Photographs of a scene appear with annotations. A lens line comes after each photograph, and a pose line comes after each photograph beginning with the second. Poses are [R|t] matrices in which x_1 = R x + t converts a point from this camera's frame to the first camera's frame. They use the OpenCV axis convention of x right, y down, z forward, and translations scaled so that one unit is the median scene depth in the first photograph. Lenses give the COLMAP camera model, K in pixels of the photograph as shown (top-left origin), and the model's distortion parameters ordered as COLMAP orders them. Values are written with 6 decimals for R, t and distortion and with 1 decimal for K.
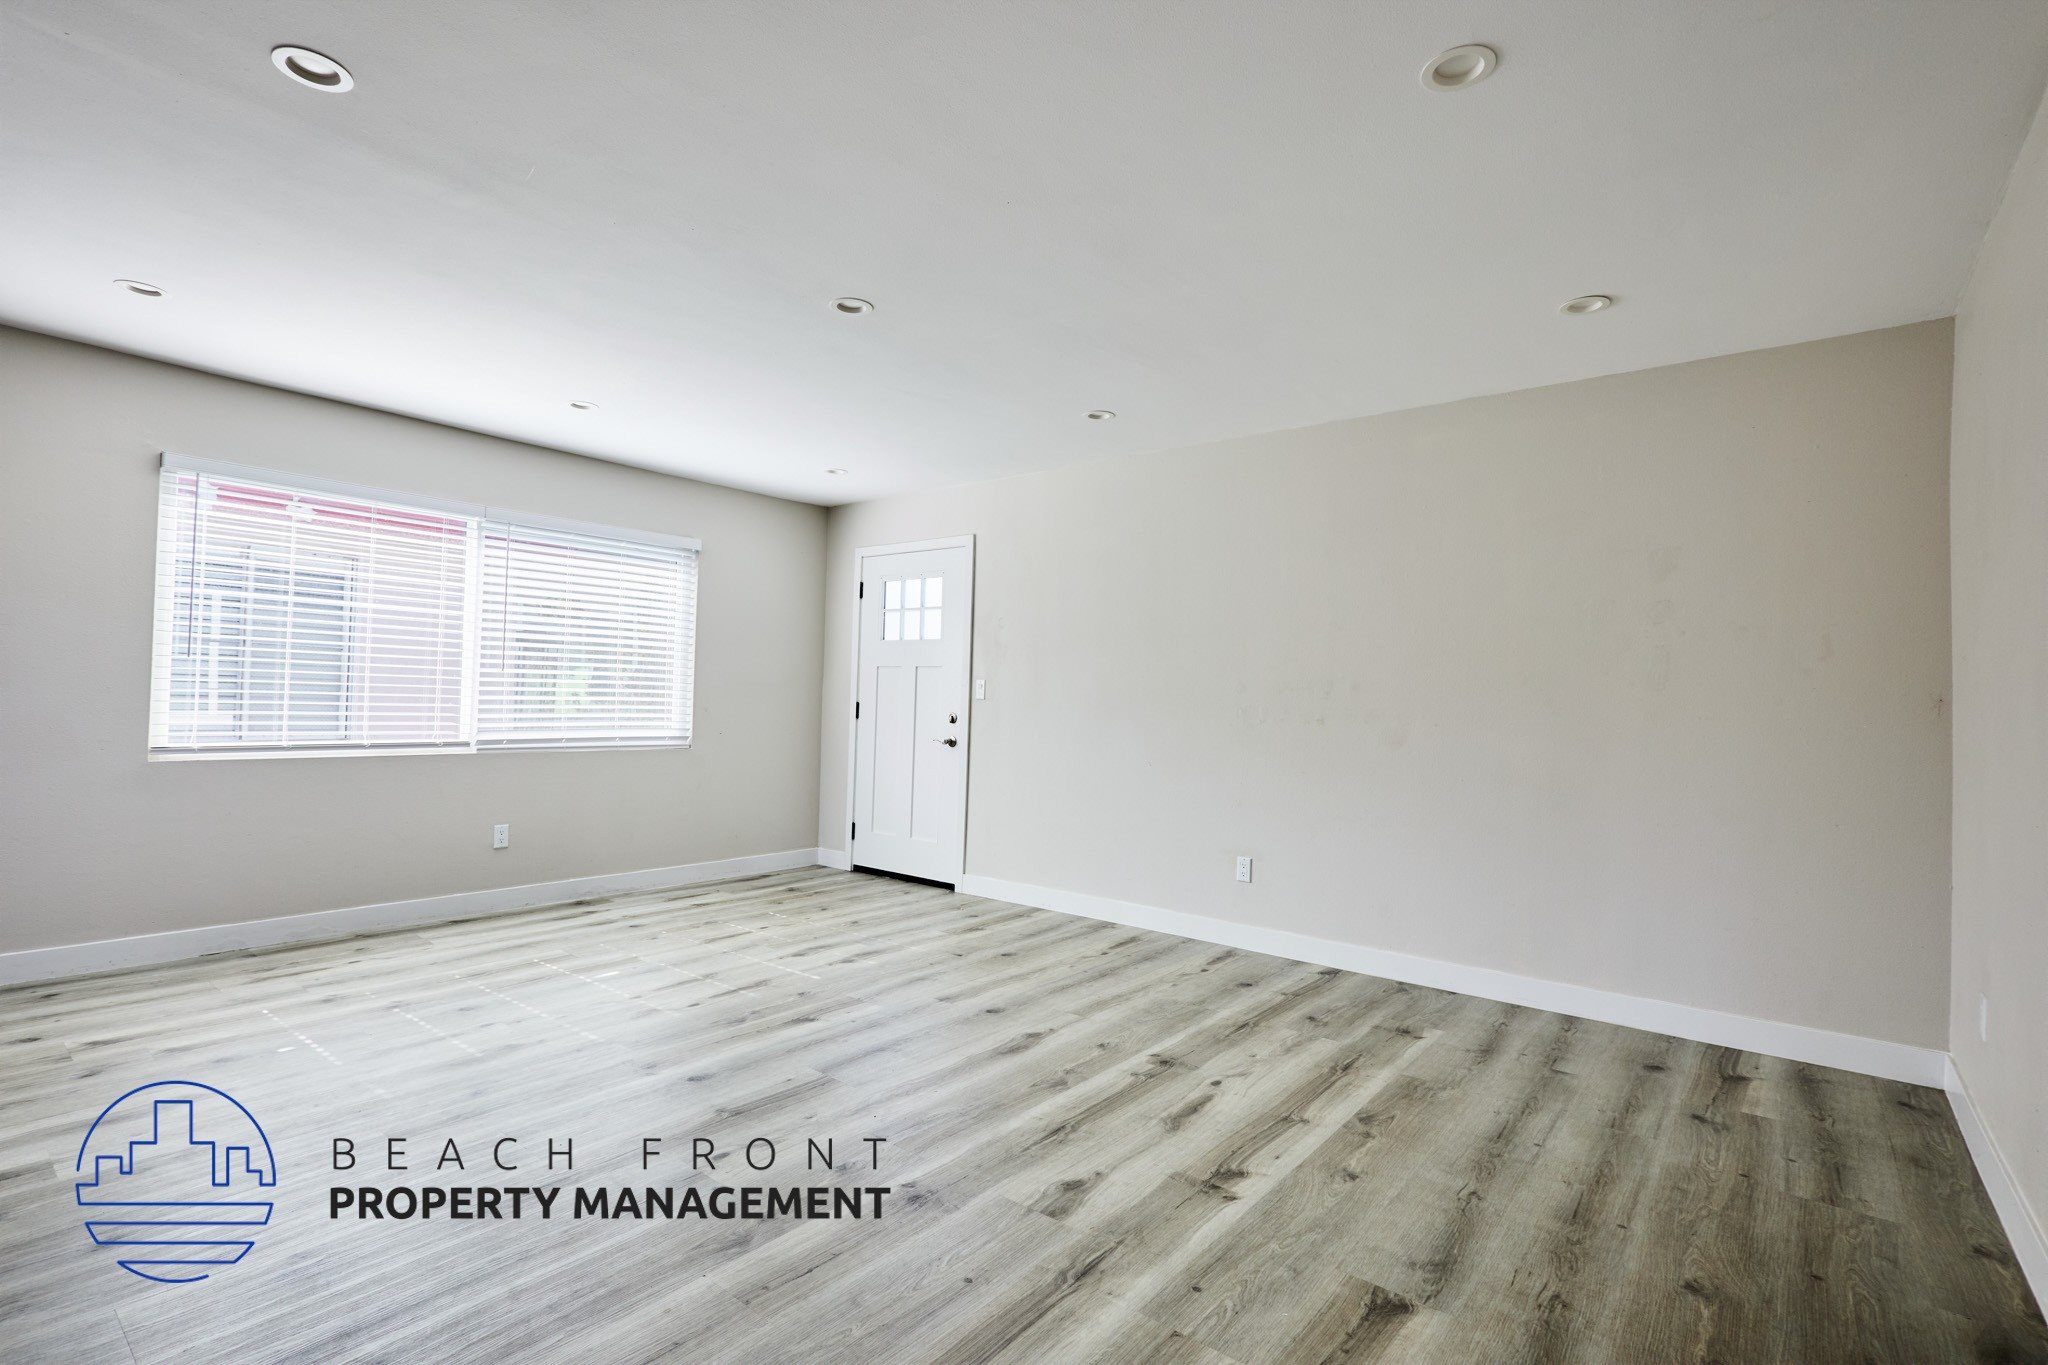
lens RADIAL K [[941.6, 0, 1022.4], [0, 941.6, 680.5], [0, 0, 1]] dist [0.001635, -0.000685]
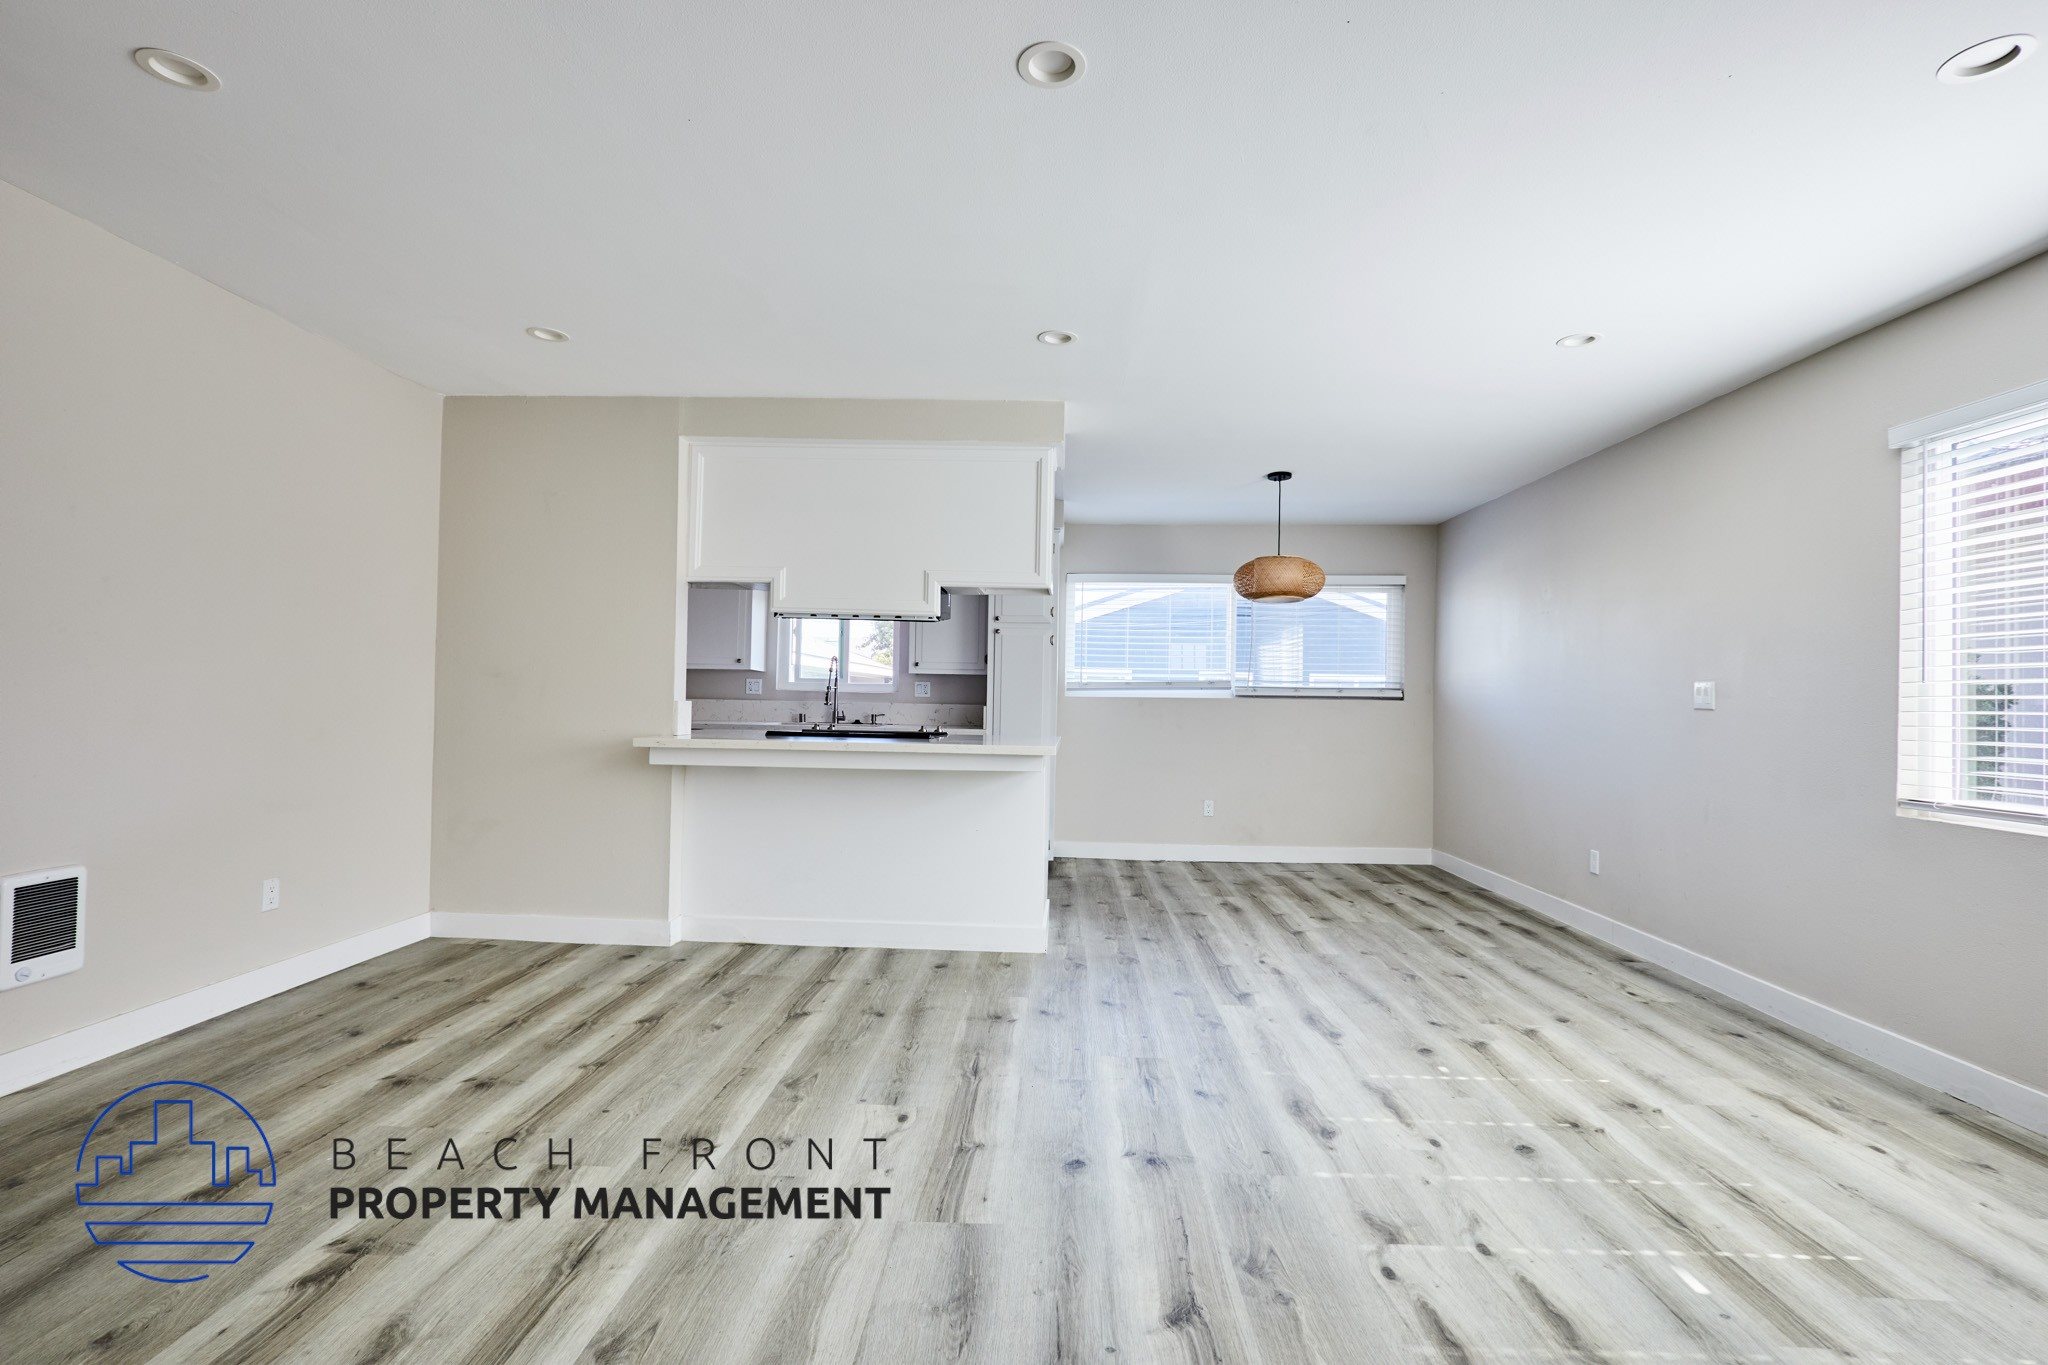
lens RADIAL K [[941.6, 0, 1020.5], [0, 941.6, 683.4], [0, 0, 1]] dist [0.001635, -0.000685]
pose [[-0.801923, -0.051468, -0.595207, 0.148945], [-0.026617, 0.998371, -0.050469, 0.033859], [0.596835, -0.024629, -0.801986, 1.199696]]
